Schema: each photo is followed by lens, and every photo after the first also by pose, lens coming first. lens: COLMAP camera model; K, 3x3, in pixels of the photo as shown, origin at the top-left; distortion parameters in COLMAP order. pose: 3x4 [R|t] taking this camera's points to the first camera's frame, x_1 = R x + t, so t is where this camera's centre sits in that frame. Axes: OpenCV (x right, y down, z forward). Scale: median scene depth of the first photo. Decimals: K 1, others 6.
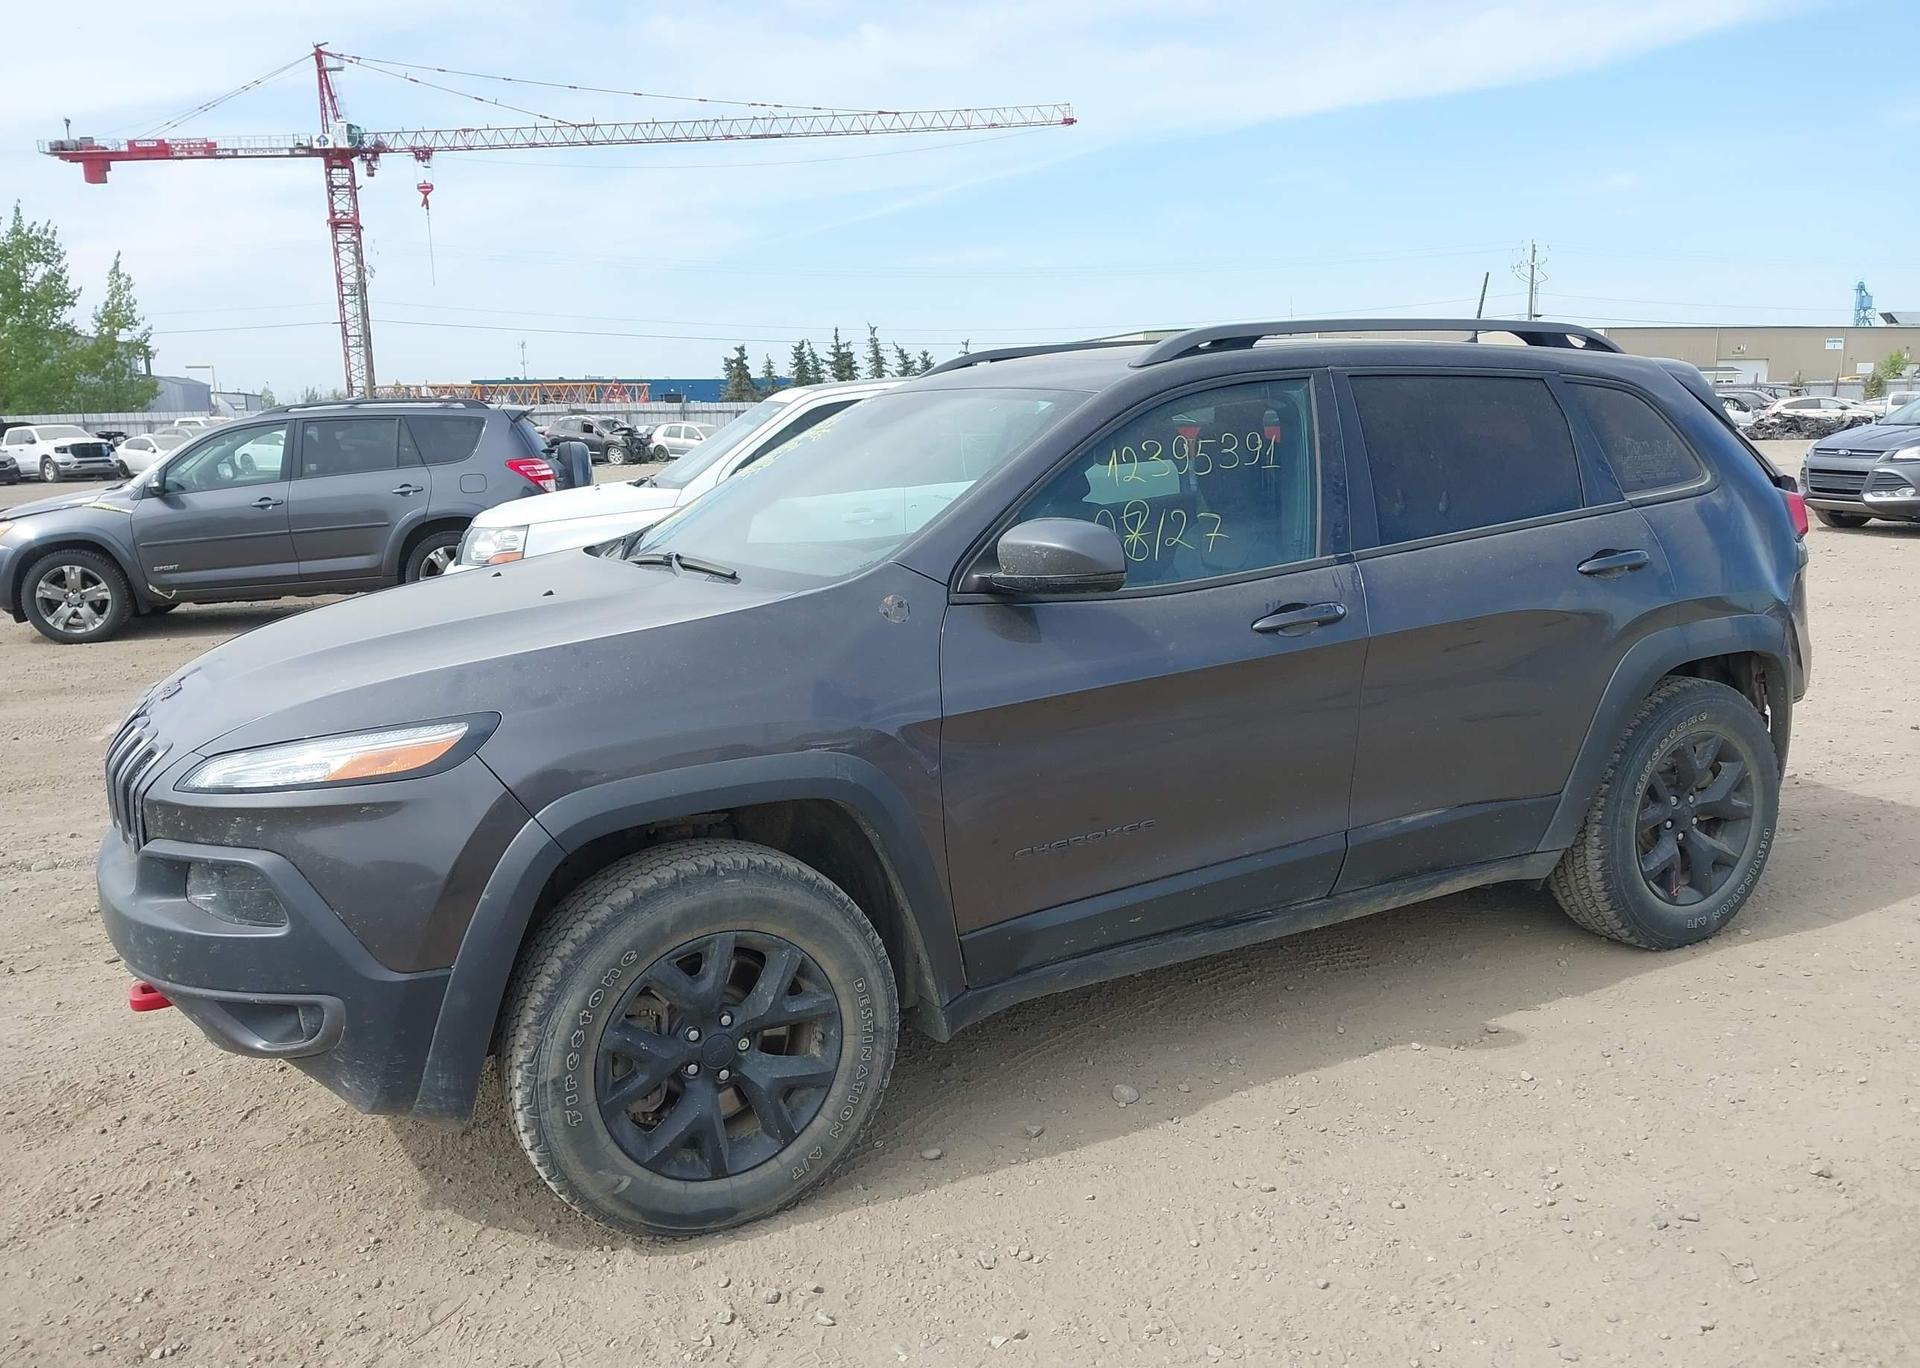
lens RADIAL K [[1542.2, 0, 970.2], [0, 1542.2, 694.2], [0, 0, 1]] dist [0.020684, -0.037988]
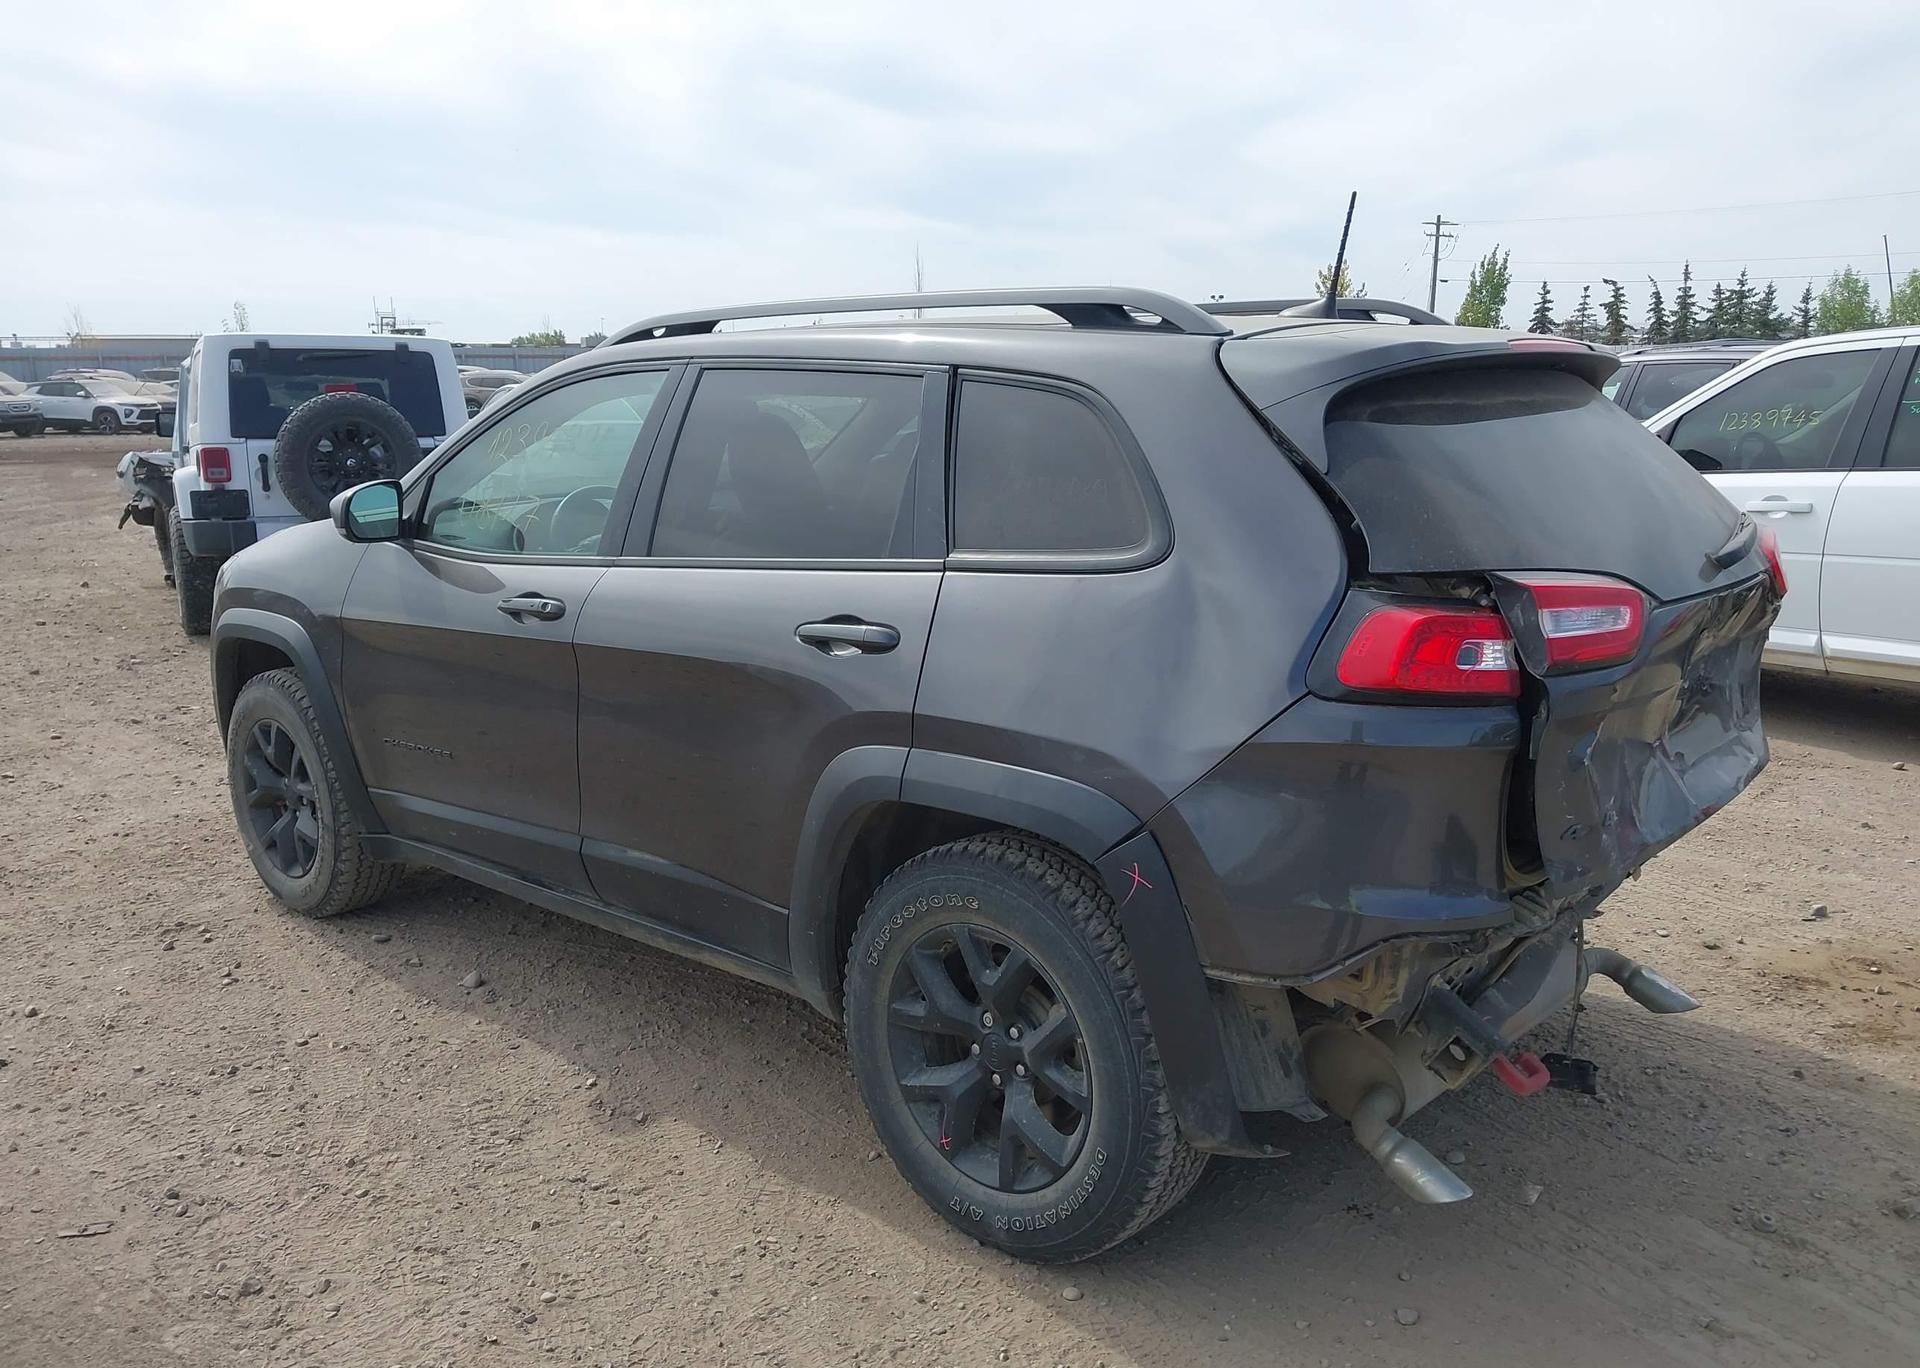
lens RADIAL K [[1542.2, 0, 964.9], [0, 1542.2, 677.1], [0, 0, 1]] dist [0.020684, -0.037988]
pose [[0.318665, 0.207502, -0.924876, 1.220095], [-0.171297, 0.972285, 0.159119, -0.209130], [0.932261, 0.107723, 0.345378, 0.885686]]
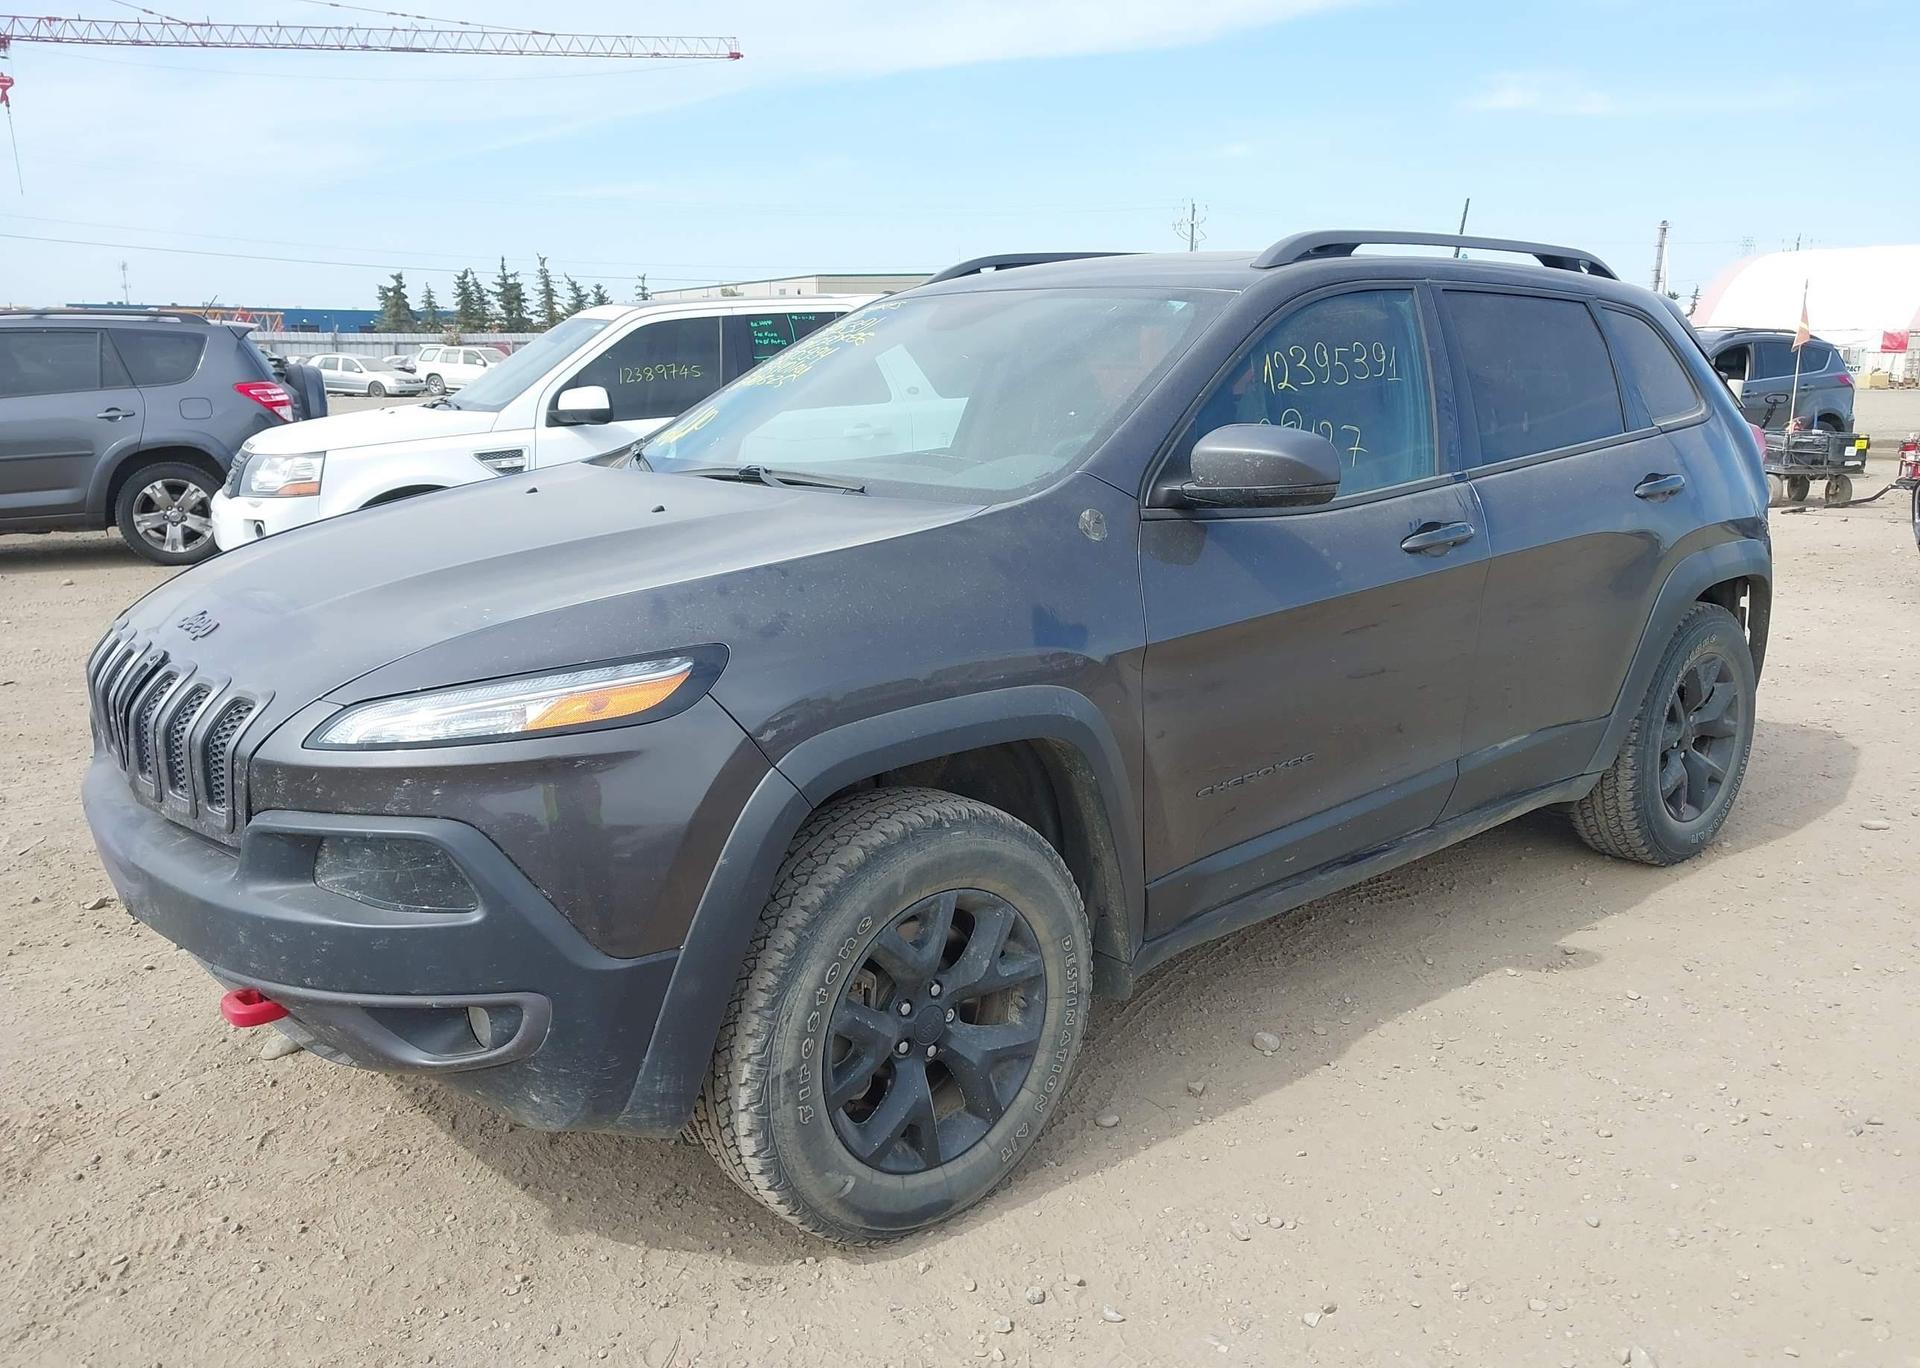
lens RADIAL K [[1542.2, 0, 972.3], [0, 1542.2, 693.0], [0, 0, 1]] dist [0.020684, -0.037988]
pose [[0.976144, -0.023012, 0.215901, -0.266871], [0.015921, 0.999277, 0.034527, 0.009158], [-0.216539, -0.030266, 0.975805, 0.115658]]
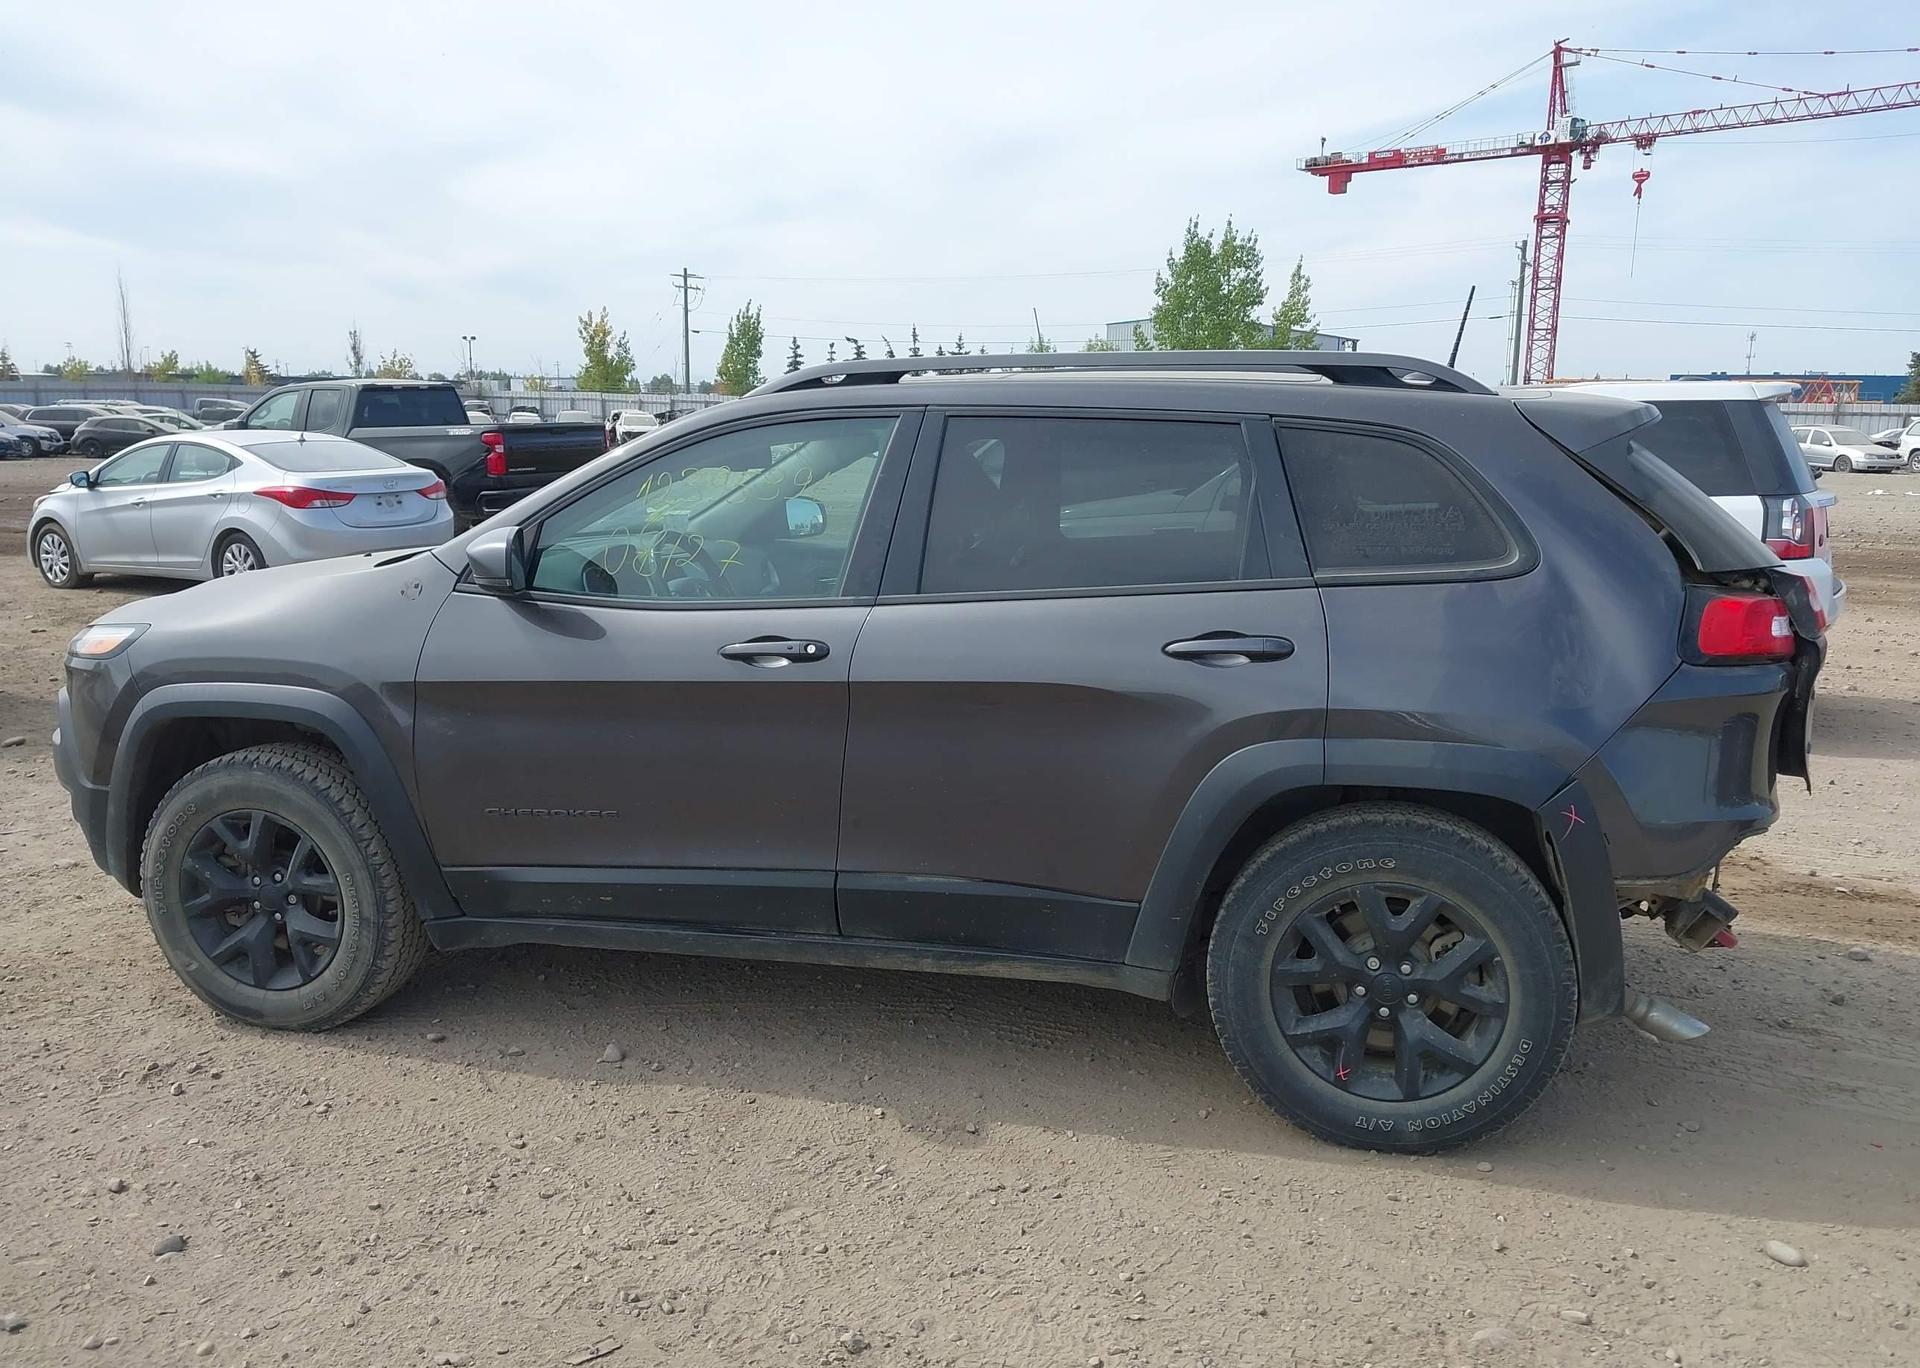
lens RADIAL K [[1542.2, 0, 966.6], [0, 1542.2, 688.2], [0, 0, 1]] dist [0.020684, -0.037988]
pose [[0.727606, 0.149214, -0.669570, 0.958696], [-0.148108, 0.987207, 0.059054, -0.100375], [0.669816, 0.056201, 0.740397, 0.321691]]
